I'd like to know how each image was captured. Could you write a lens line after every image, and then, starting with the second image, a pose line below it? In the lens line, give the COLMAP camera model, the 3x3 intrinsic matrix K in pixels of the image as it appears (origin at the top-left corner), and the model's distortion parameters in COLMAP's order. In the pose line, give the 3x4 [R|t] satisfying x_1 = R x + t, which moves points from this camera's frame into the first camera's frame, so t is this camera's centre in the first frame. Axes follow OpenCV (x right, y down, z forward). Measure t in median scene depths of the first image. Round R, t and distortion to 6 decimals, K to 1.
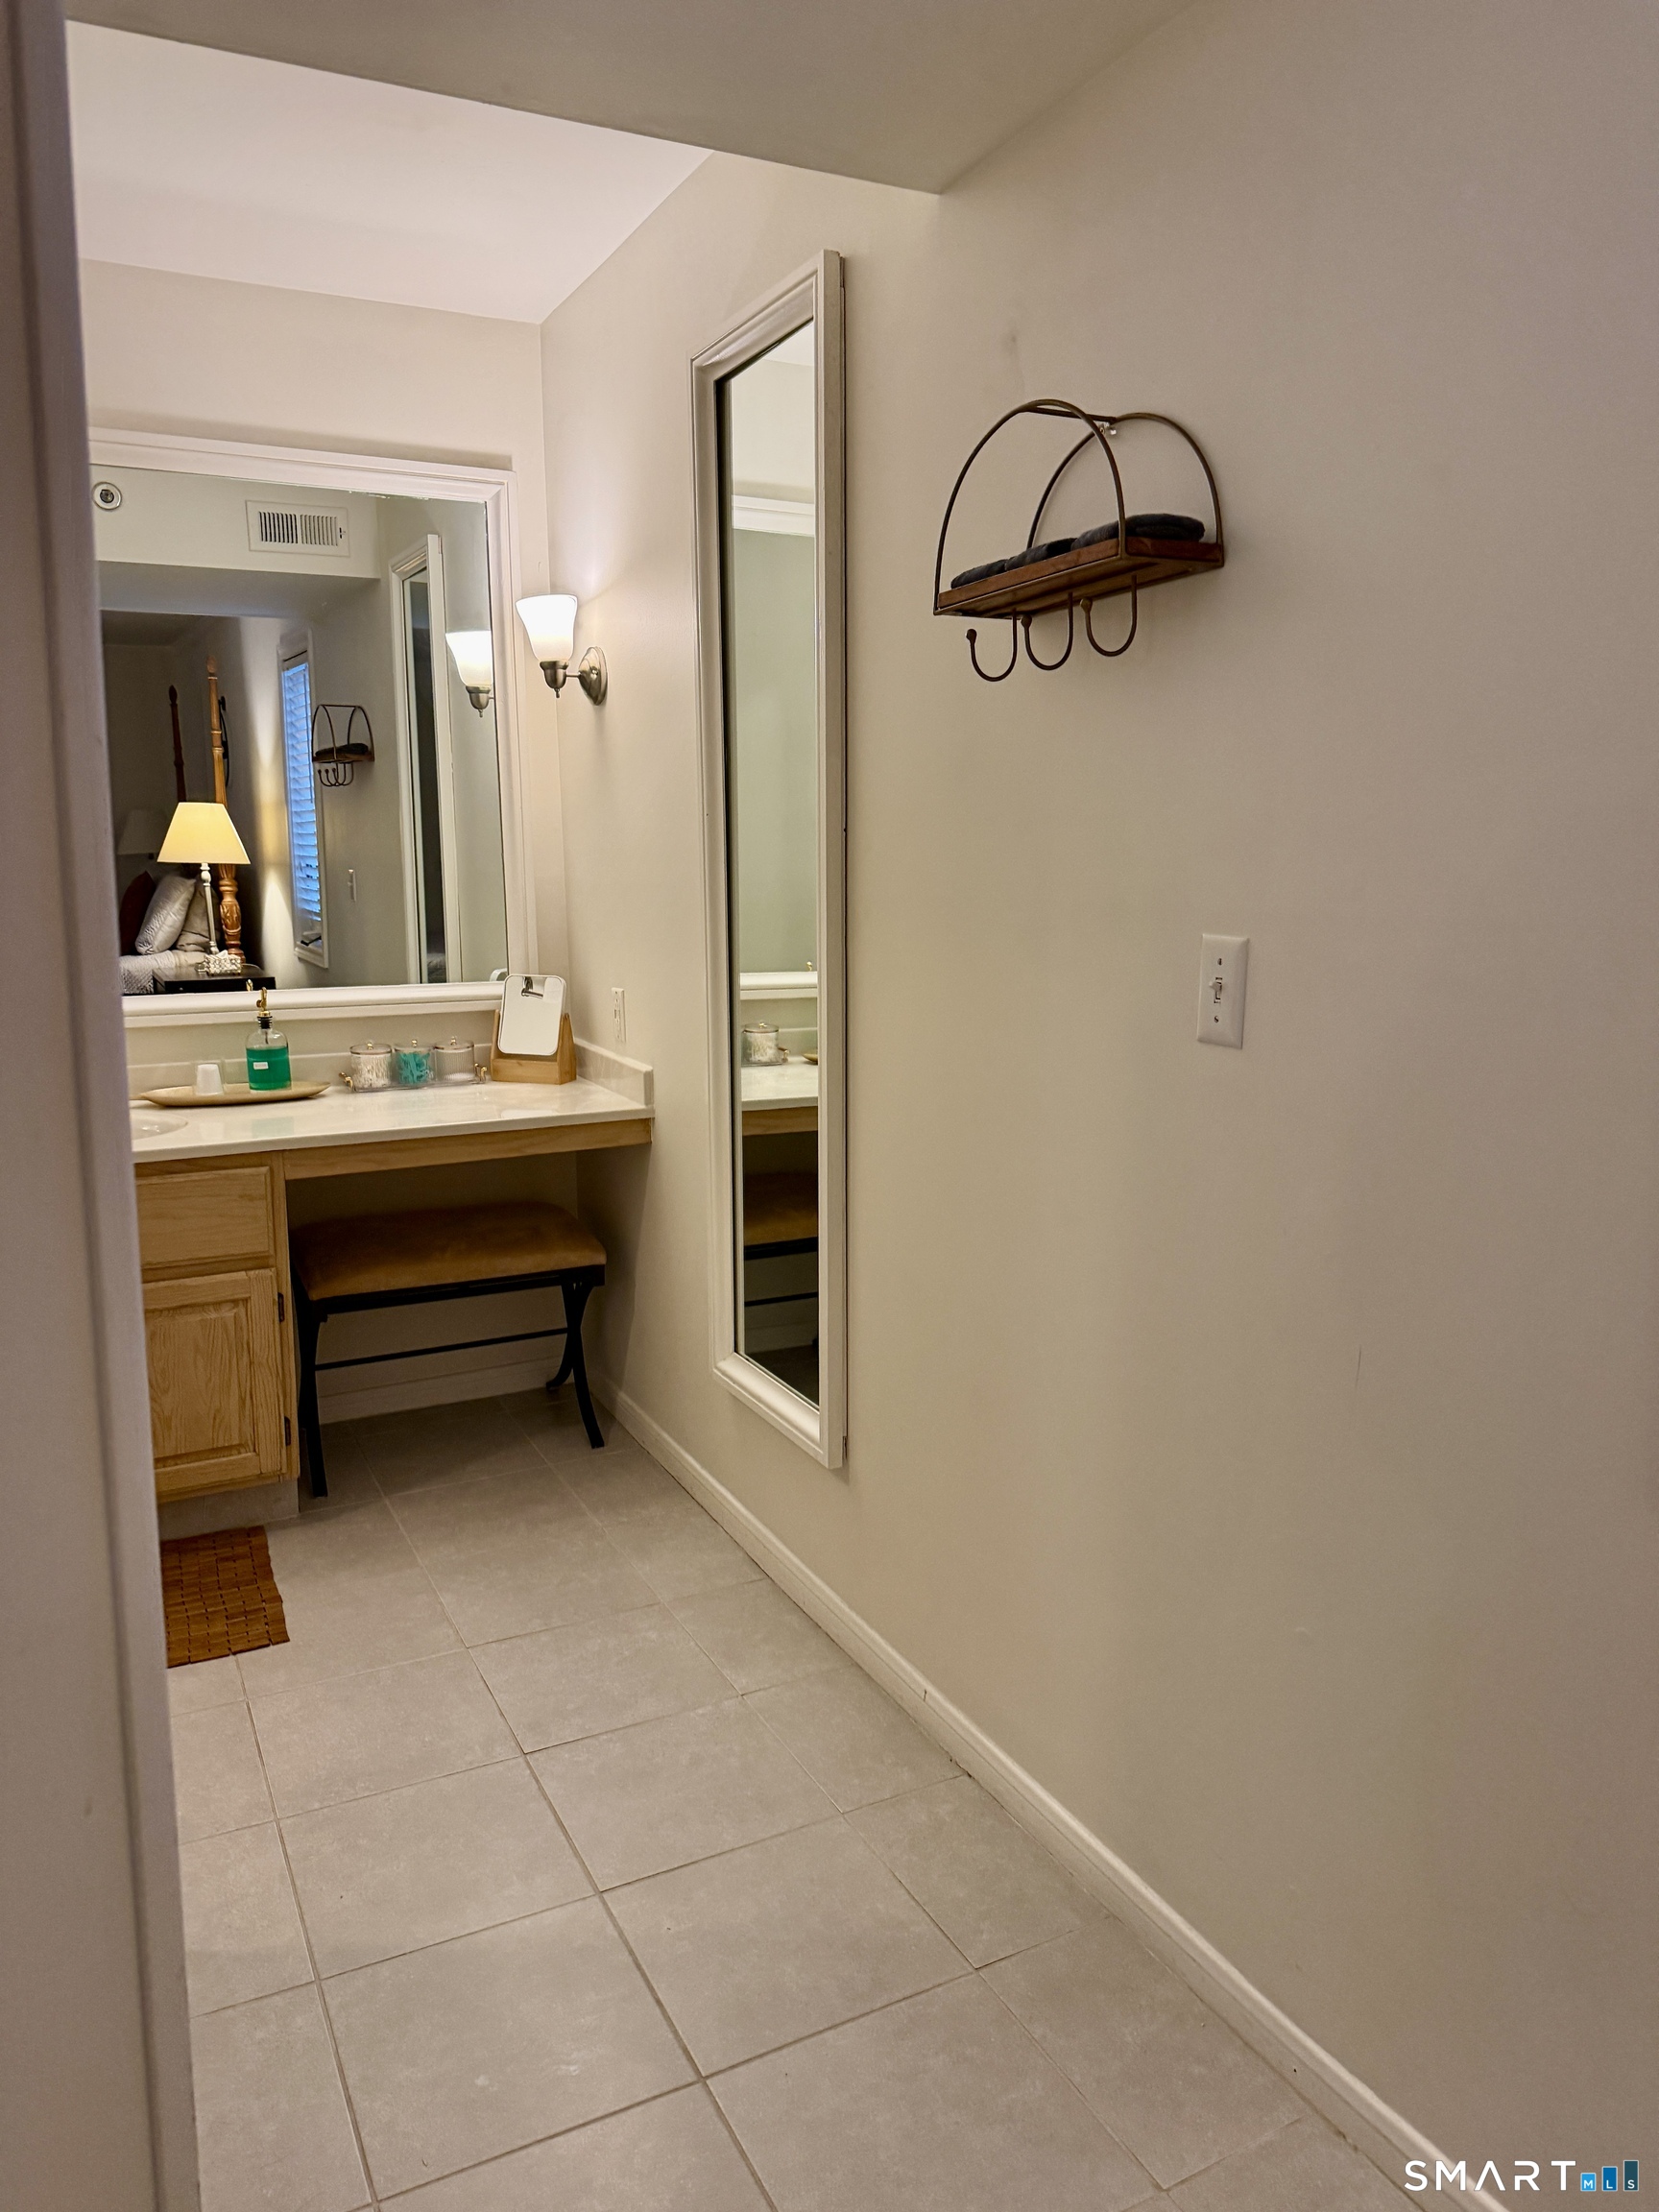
lens RADIAL K [[1539.1, 0, 831.0], [0, 1539.1, 1118.3], [0, 0, 1]] dist [0.062812, -0.081633]
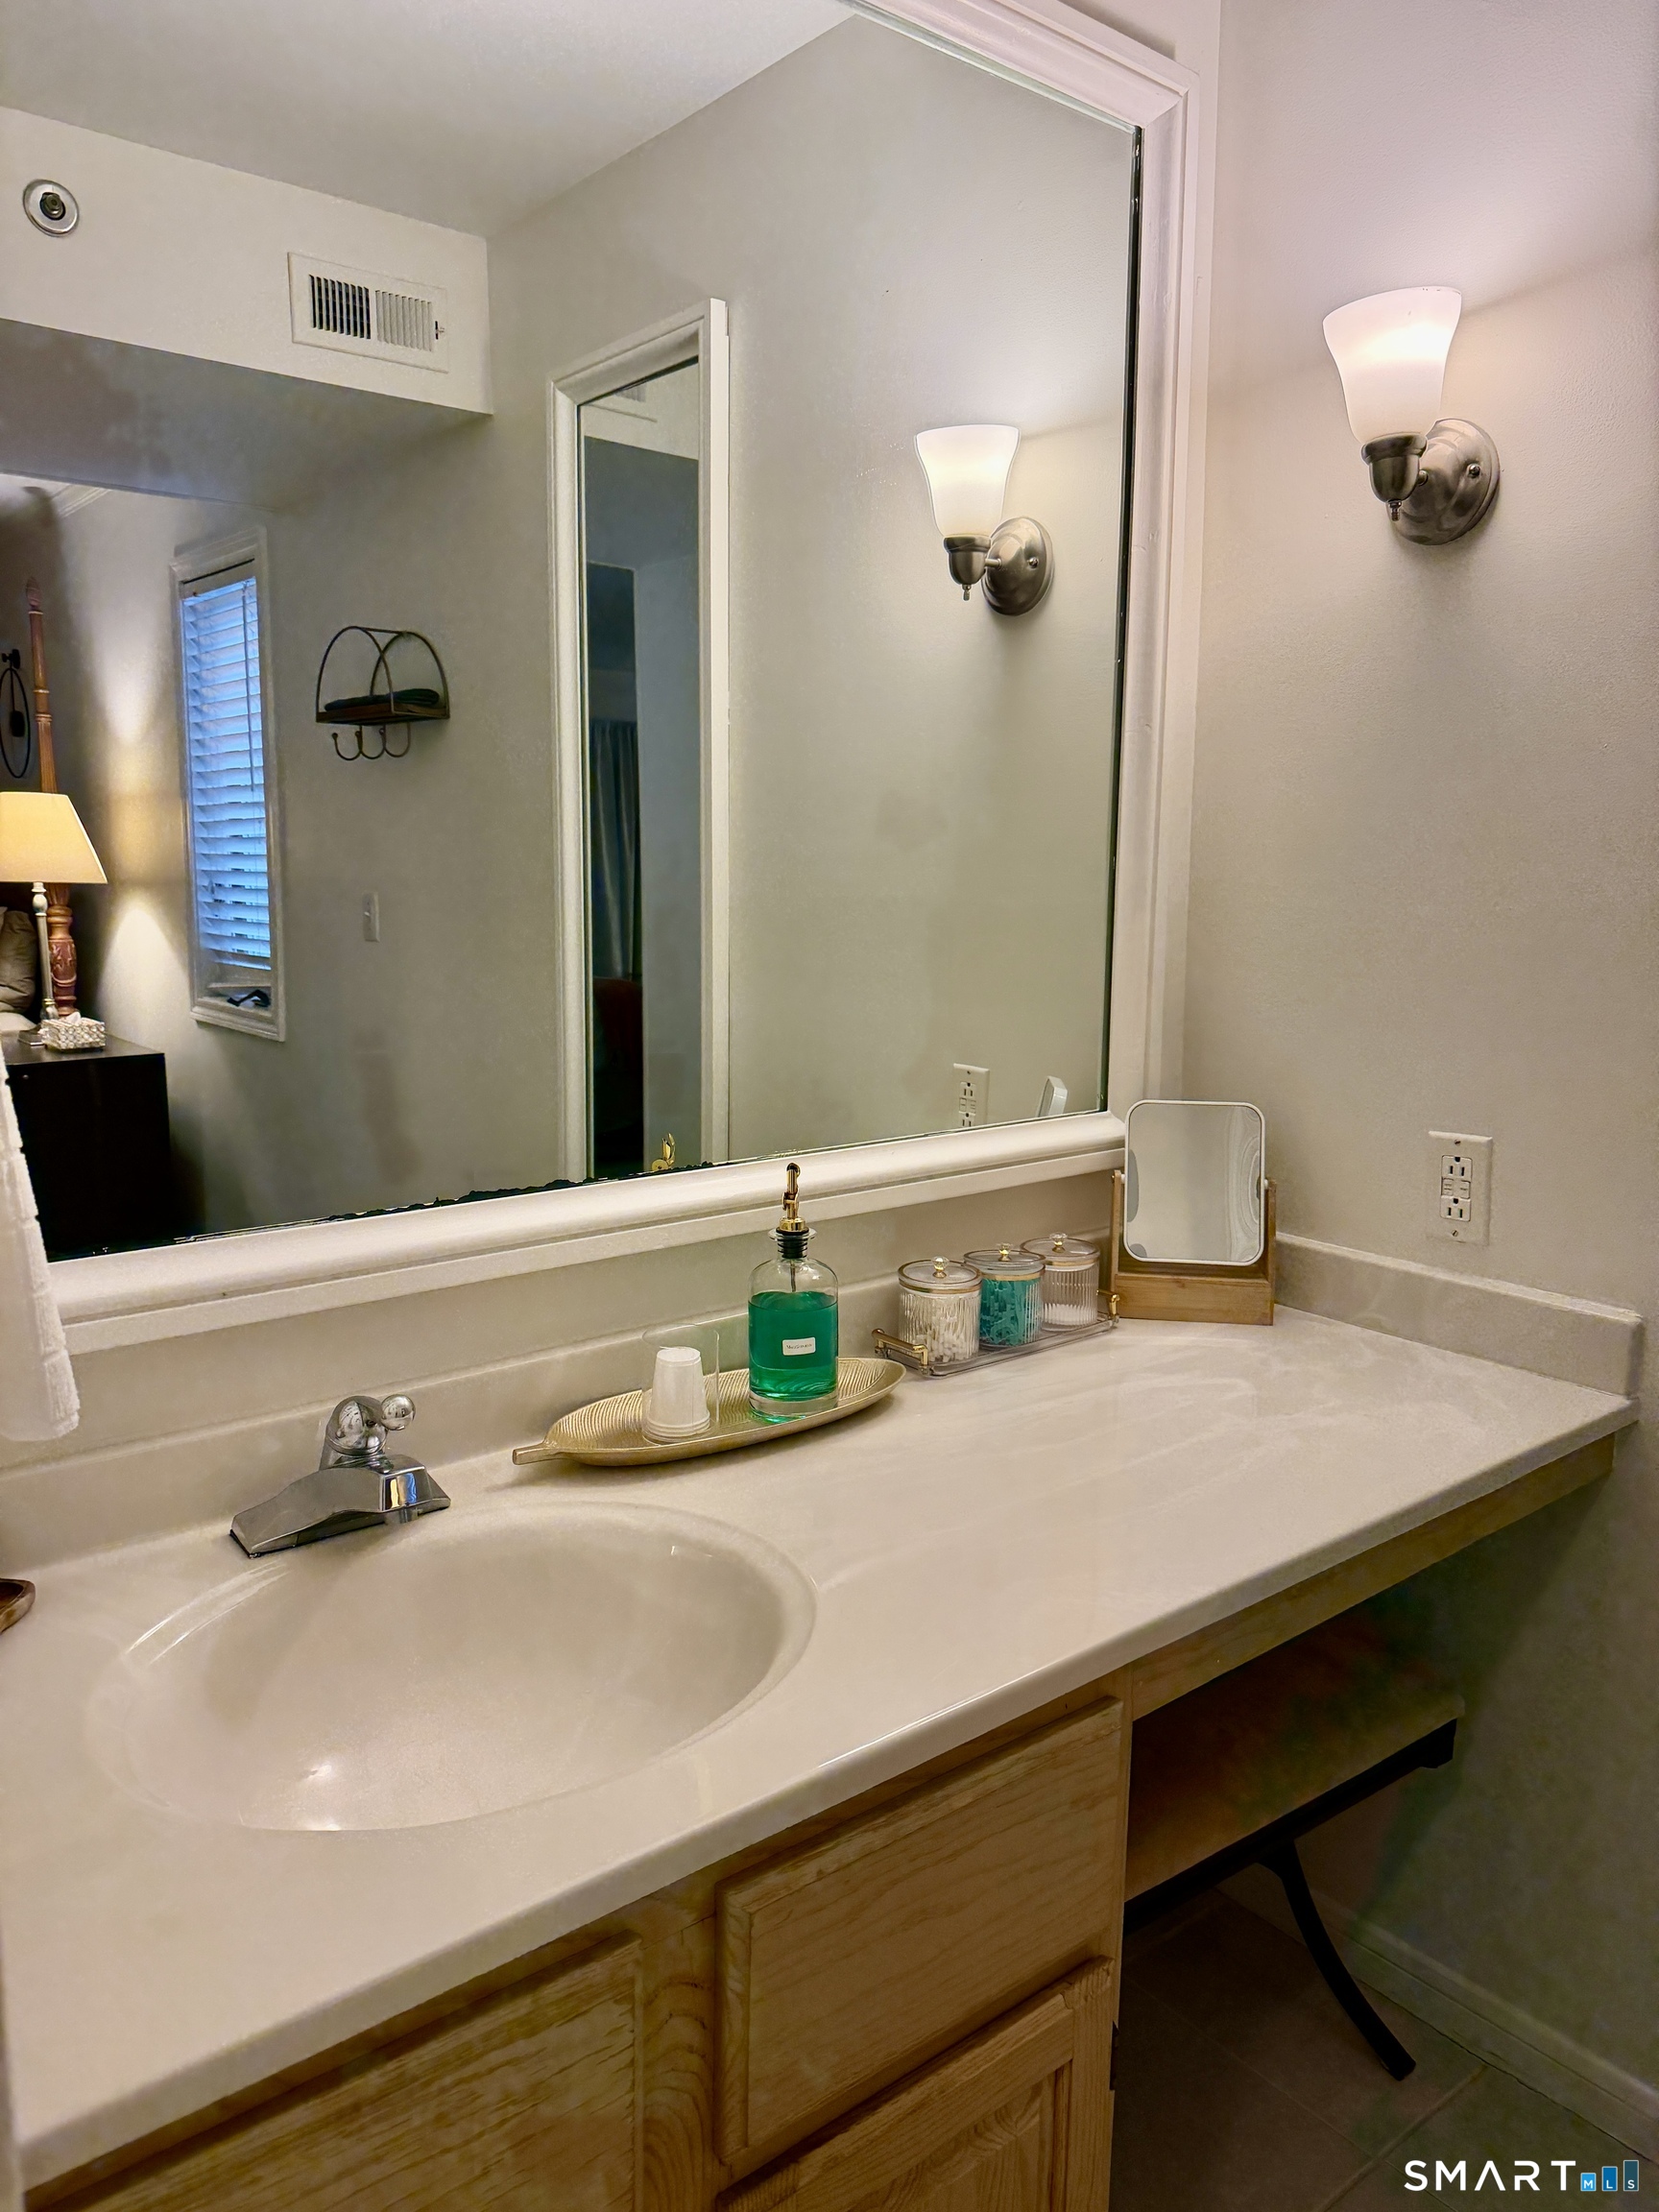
lens RADIAL K [[1539.1, 0, 831.0], [0, 1539.1, 1118.3], [0, 0, 1]] dist [0.062812, -0.081633]
pose [[0.978305, -0.020119, 0.206193, -0.263395], [0.024556, 0.999518, -0.018983, -0.052004], [-0.205712, 0.023634, 0.978327, 0.346807]]
